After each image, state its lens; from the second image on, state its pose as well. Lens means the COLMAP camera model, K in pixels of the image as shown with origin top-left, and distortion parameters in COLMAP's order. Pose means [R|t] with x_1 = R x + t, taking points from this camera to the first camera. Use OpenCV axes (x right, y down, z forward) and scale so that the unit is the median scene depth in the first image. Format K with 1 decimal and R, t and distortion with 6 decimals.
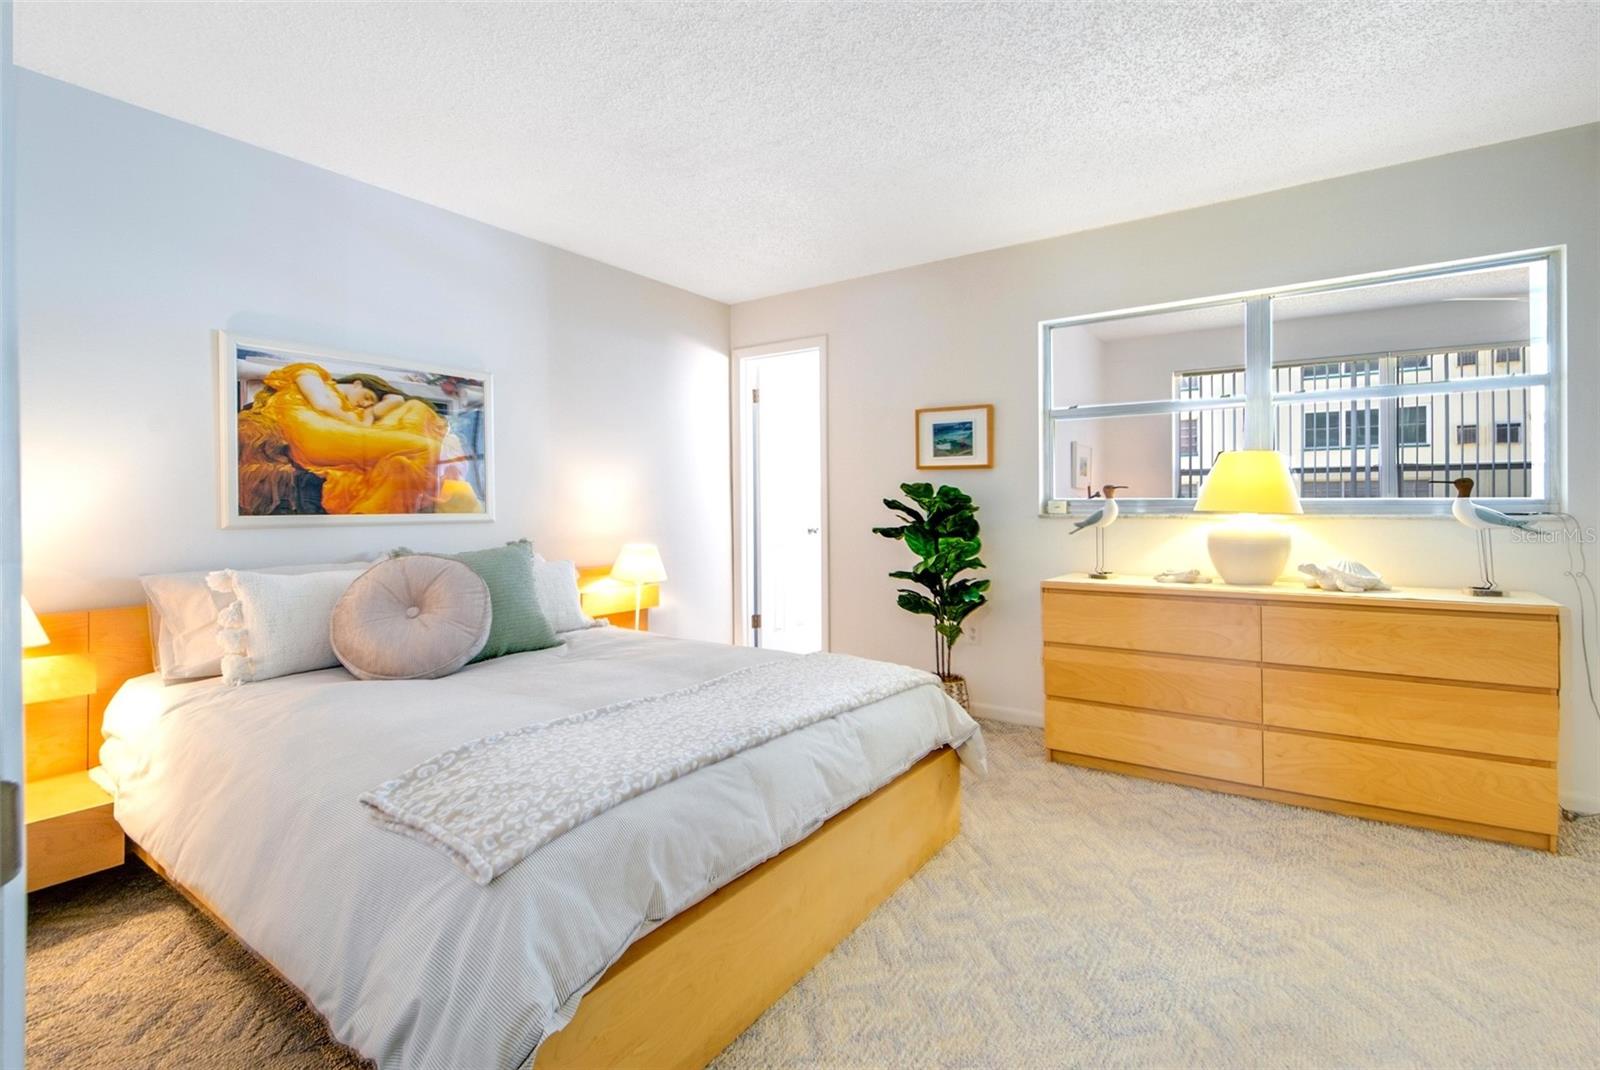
lens RADIAL K [[751.6, 0, 819.6], [0, 751.6, 498.1], [0, 0, 1]] dist [0.002370, 0.000034]
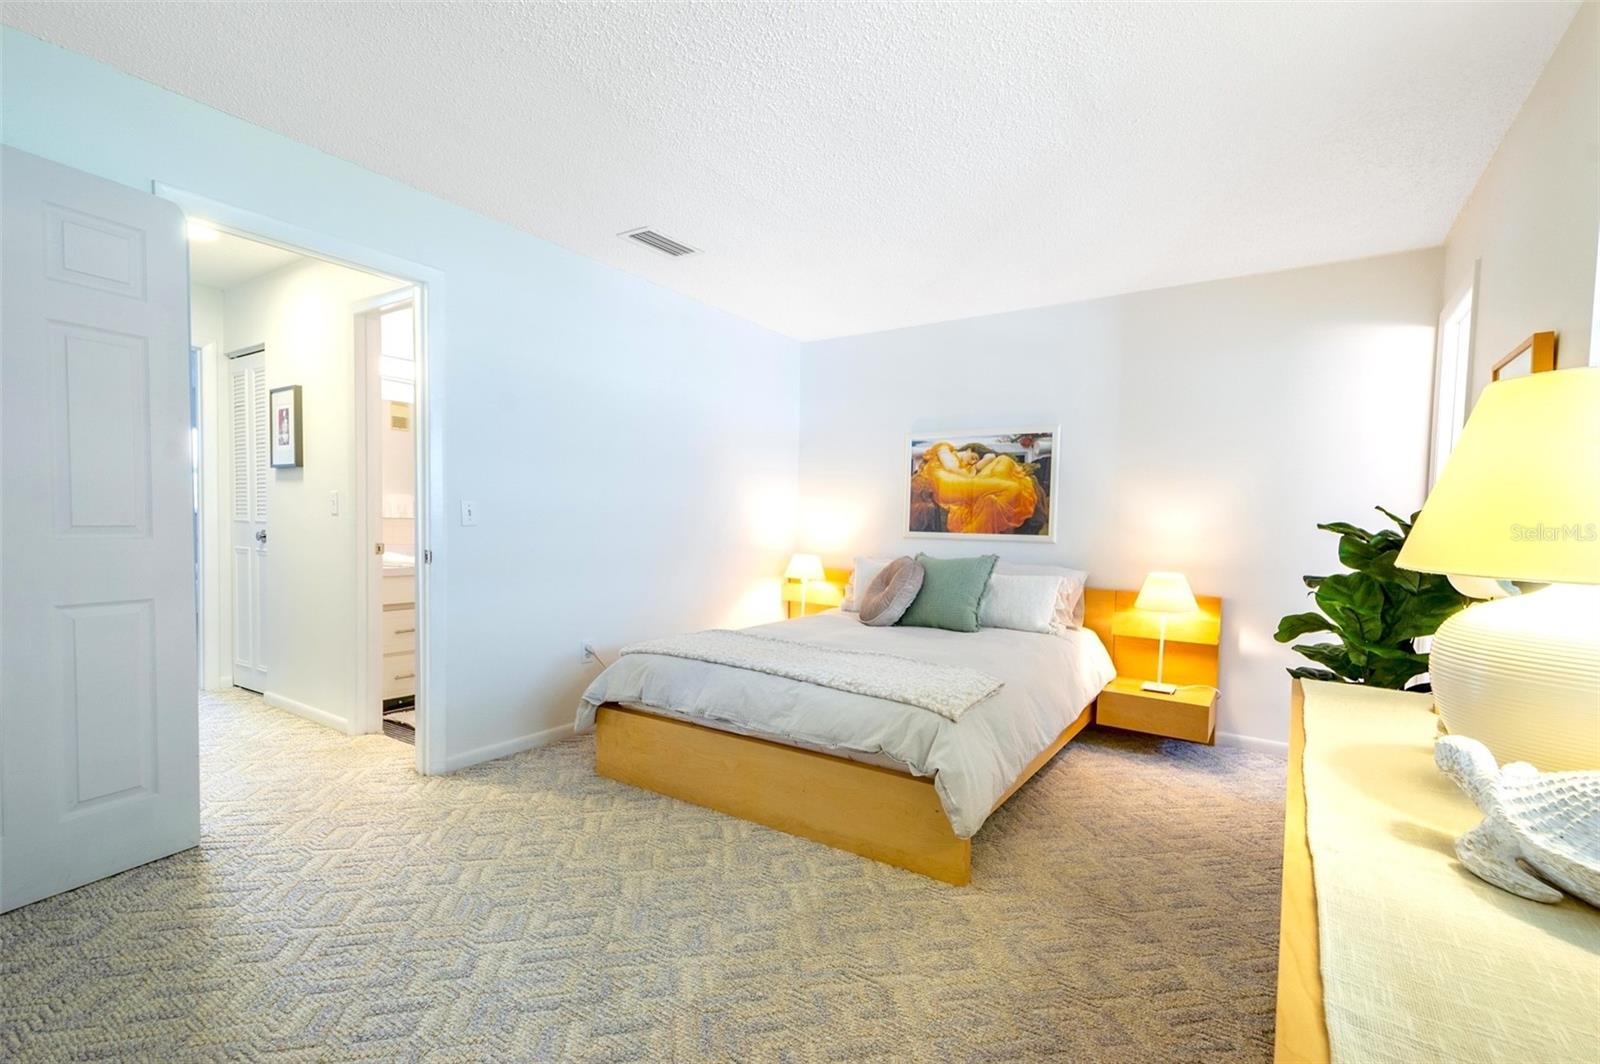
lens RADIAL K [[703.4, 0, 805.0], [0, 703.4, 538.5], [0, 0, 1]] dist [0.001904, 0.000050]
pose [[-0.012368, 0.028169, -0.999527, 0.881955], [-0.013078, 0.999513, 0.028331, -0.004954], [0.999838, 0.013422, -0.011993, 0.693930]]
